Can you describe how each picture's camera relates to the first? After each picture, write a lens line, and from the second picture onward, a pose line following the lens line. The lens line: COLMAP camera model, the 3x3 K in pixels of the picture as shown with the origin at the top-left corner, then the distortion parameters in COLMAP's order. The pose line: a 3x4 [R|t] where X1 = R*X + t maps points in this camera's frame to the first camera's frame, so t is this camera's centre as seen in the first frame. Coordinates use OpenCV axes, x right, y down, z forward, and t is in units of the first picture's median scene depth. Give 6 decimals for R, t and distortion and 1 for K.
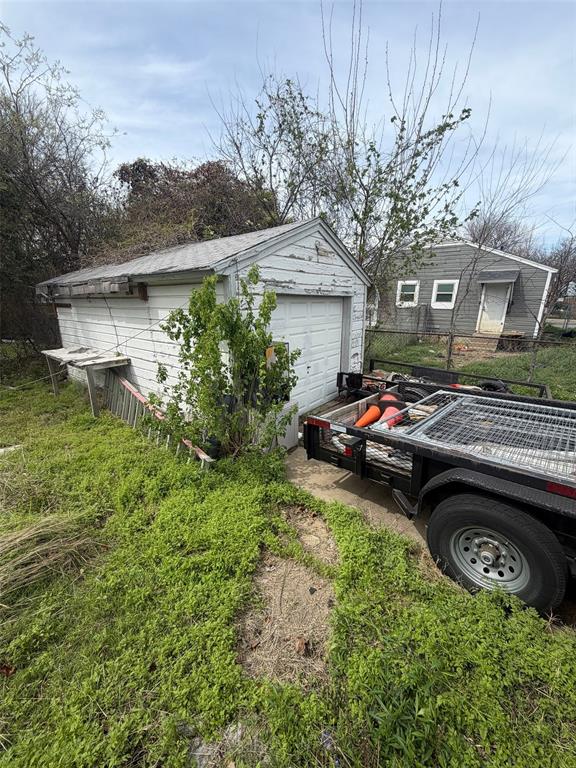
lens RADIAL K [[305.1, 0, 289.9], [0, 305.1, 384.6], [0, 0, 1]] dist [-0.002872, -0.000140]
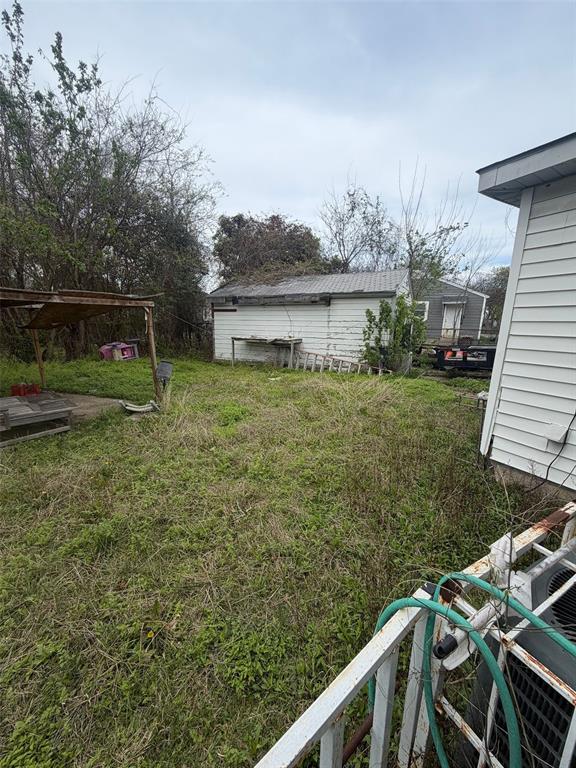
lens RADIAL K [[305.1, 0, 289.2], [0, 305.1, 378.9], [0, 0, 1]] dist [-0.002872, -0.000140]
pose [[0.984884, -0.018967, 0.172174, -0.507902], [0.031967, 0.996816, -0.073047, 0.154301], [-0.170241, 0.077446, 0.982354, -0.398667]]
